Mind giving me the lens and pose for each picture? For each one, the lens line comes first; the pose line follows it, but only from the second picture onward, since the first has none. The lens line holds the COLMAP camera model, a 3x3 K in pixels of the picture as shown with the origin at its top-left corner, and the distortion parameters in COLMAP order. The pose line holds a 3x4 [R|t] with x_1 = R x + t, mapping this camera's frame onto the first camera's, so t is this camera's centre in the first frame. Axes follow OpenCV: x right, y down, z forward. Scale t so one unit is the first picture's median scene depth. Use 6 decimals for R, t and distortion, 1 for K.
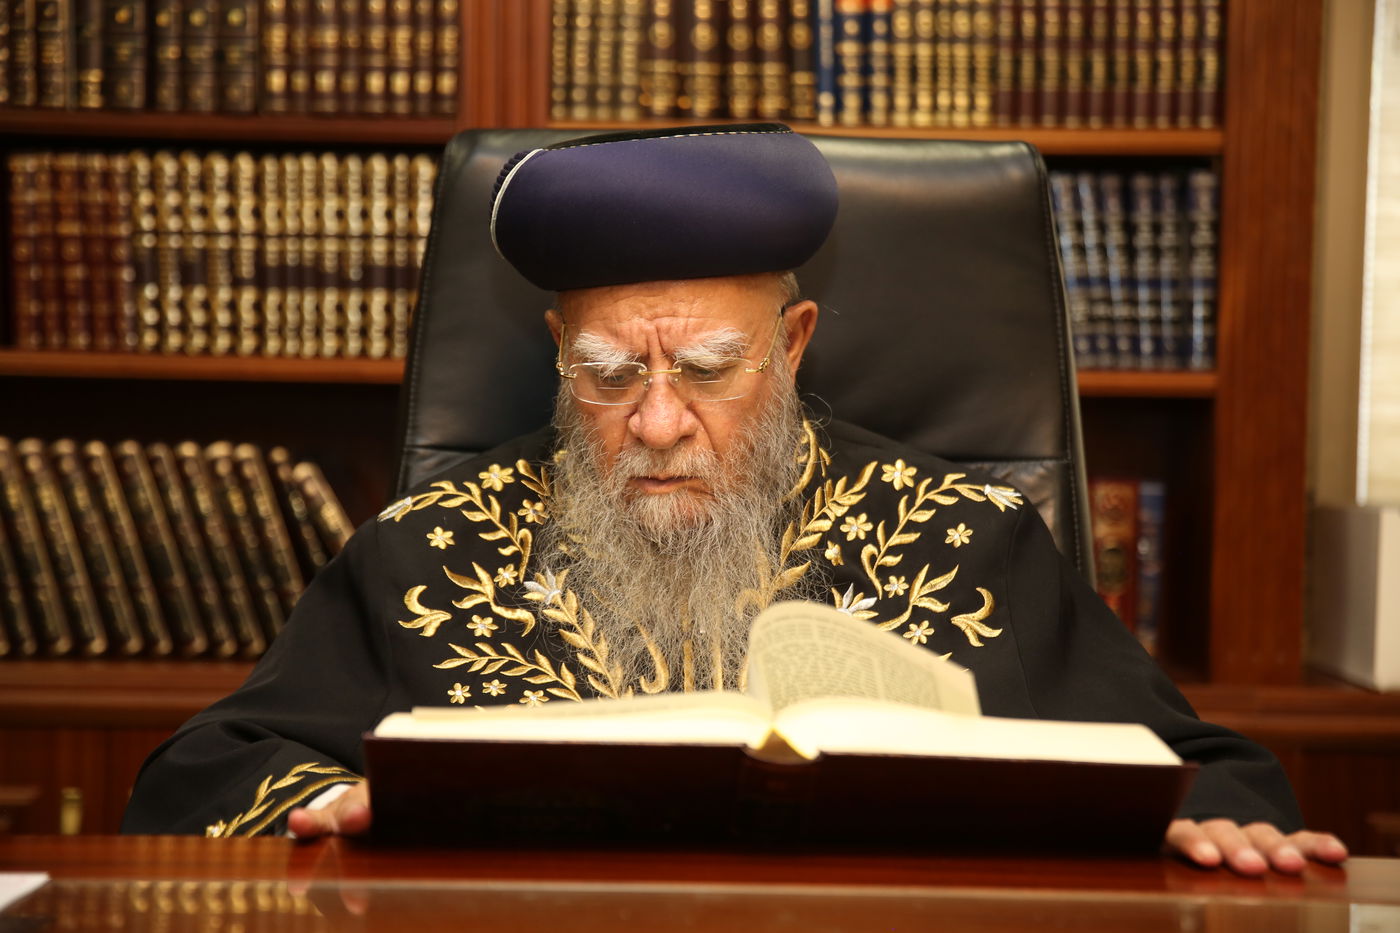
lens RADIAL K [[2440.4, 0, 710.9], [0, 2440.4, 443.8], [0, 0, 1]] dist [0.180660, -0.024075]
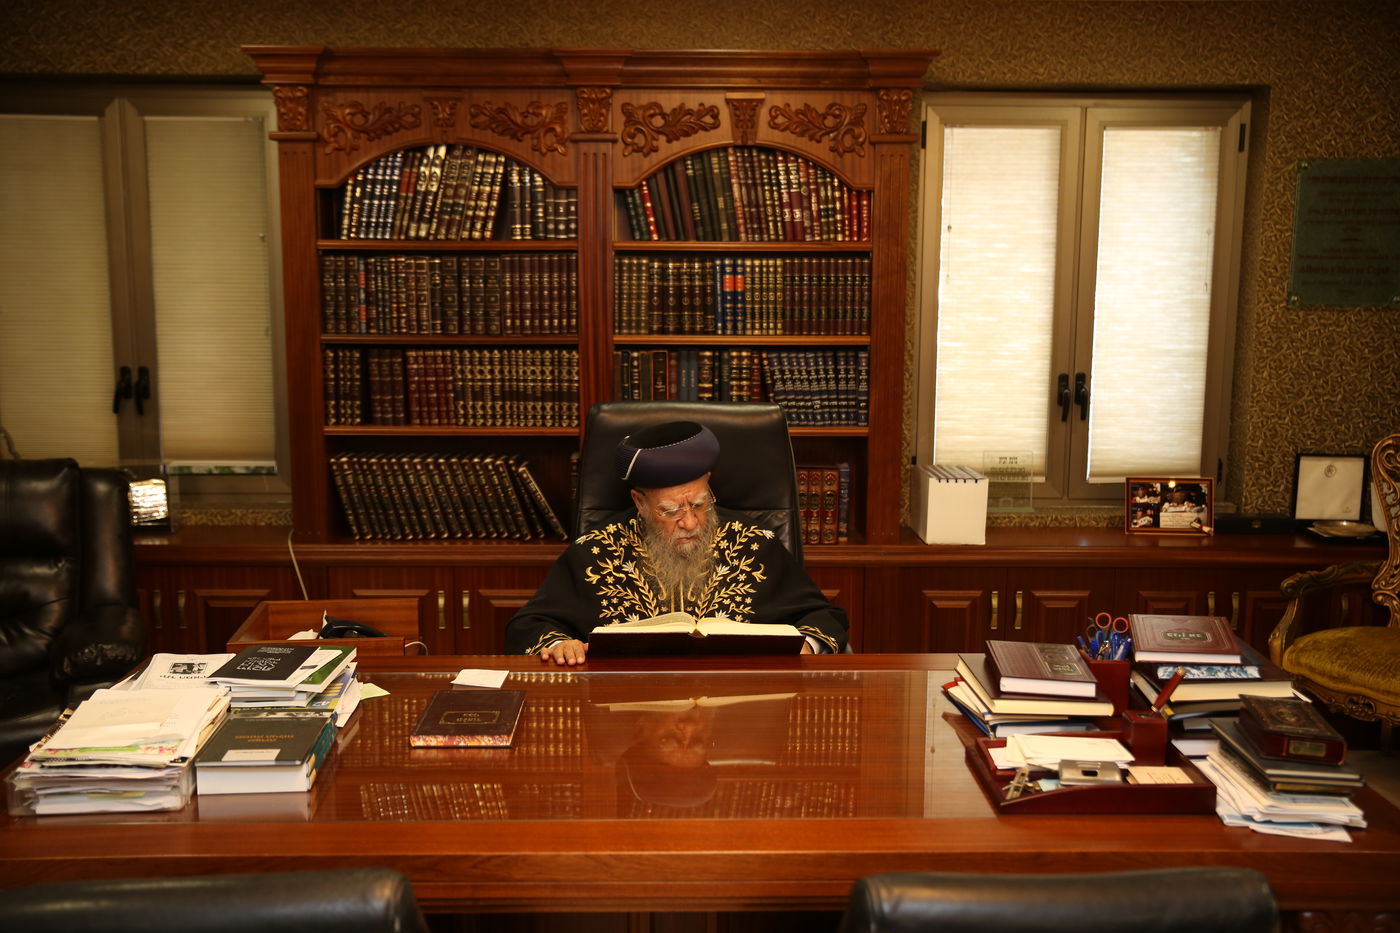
lens RADIAL K [[1409.8, 0, 713.3], [0, 1409.8, 466.0], [0, 0, 1]] dist [0.001284, 0.007128]
pose [[0.999557, -0.015272, 0.025556, -0.000144], [0.011952, 0.992041, 0.125345, -0.181406], [-0.027266, -0.124984, 0.991784, -0.503740]]
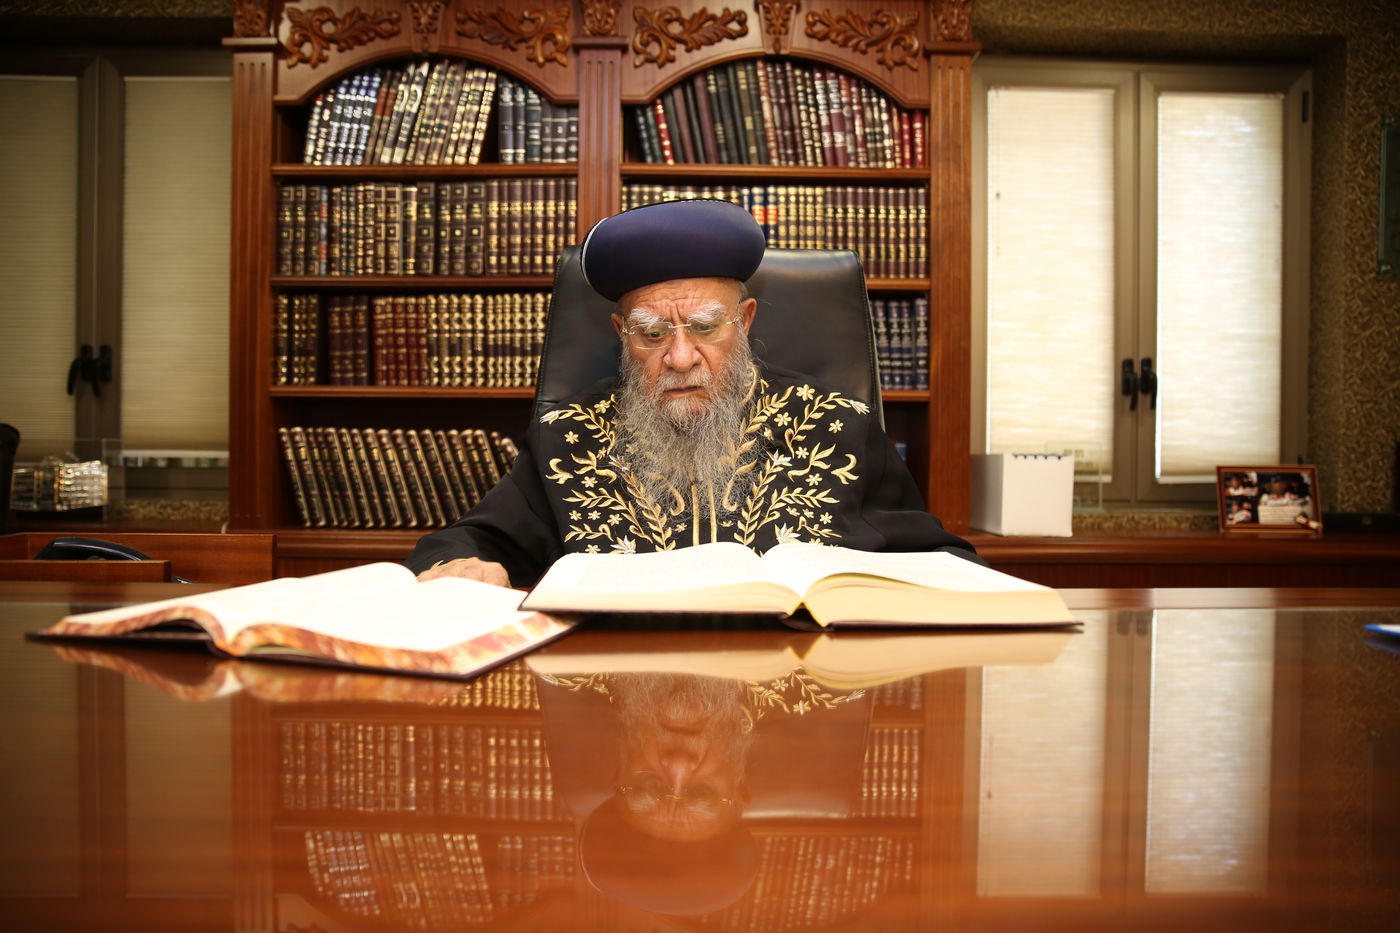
lens RADIAL K [[981.1, 0, 696.0], [0, 981.1, 469.0], [0, 0, 1]] dist [-0.105577, 0.067701]
pose [[0.999886, -0.010506, 0.010804, -0.009604], [0.010624, 0.999884, -0.010912, 0.047471], [-0.010688, 0.011026, 0.999882, 0.147210]]
